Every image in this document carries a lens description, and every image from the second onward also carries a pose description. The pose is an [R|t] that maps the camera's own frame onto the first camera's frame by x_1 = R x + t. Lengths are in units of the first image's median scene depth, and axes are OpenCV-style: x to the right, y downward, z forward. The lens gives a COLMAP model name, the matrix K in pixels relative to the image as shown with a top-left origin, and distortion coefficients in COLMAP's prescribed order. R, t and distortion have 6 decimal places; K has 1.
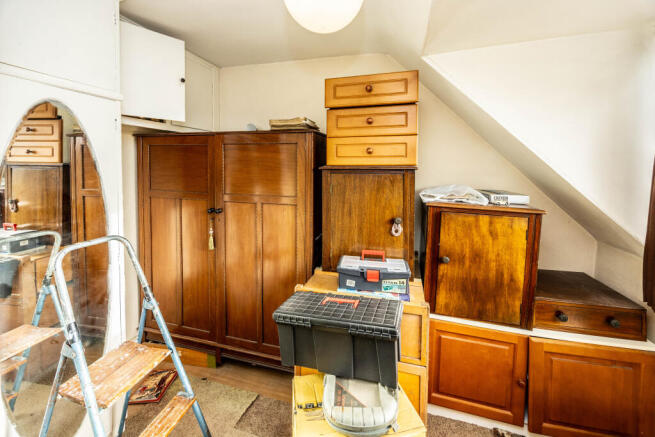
lens RADIAL K [[263.6, 0, 328.0], [0, 263.6, 172.2], [0, 0, 1]] dist [0.001067, 0.000129]
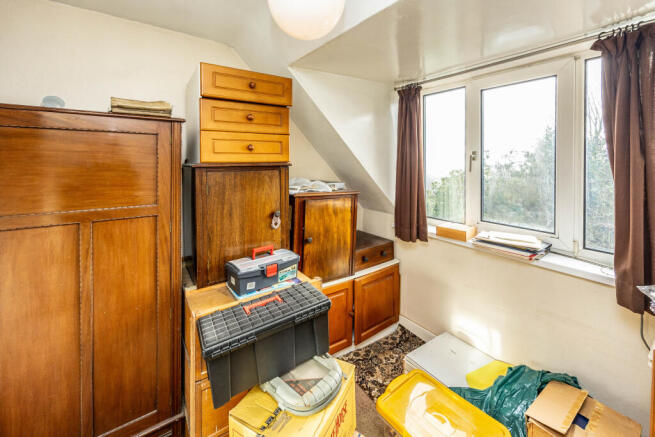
lens RADIAL K [[268.3, 0, 327.2], [0, 268.3, 162.1], [0, 0, 1]] dist [-0.000794, 0.000073]
pose [[0.644250, -0.006422, 0.764788, -0.433846], [0.023821, 0.999648, -0.011672, -0.008033], [-0.764444, 0.025738, 0.644176, 0.138812]]
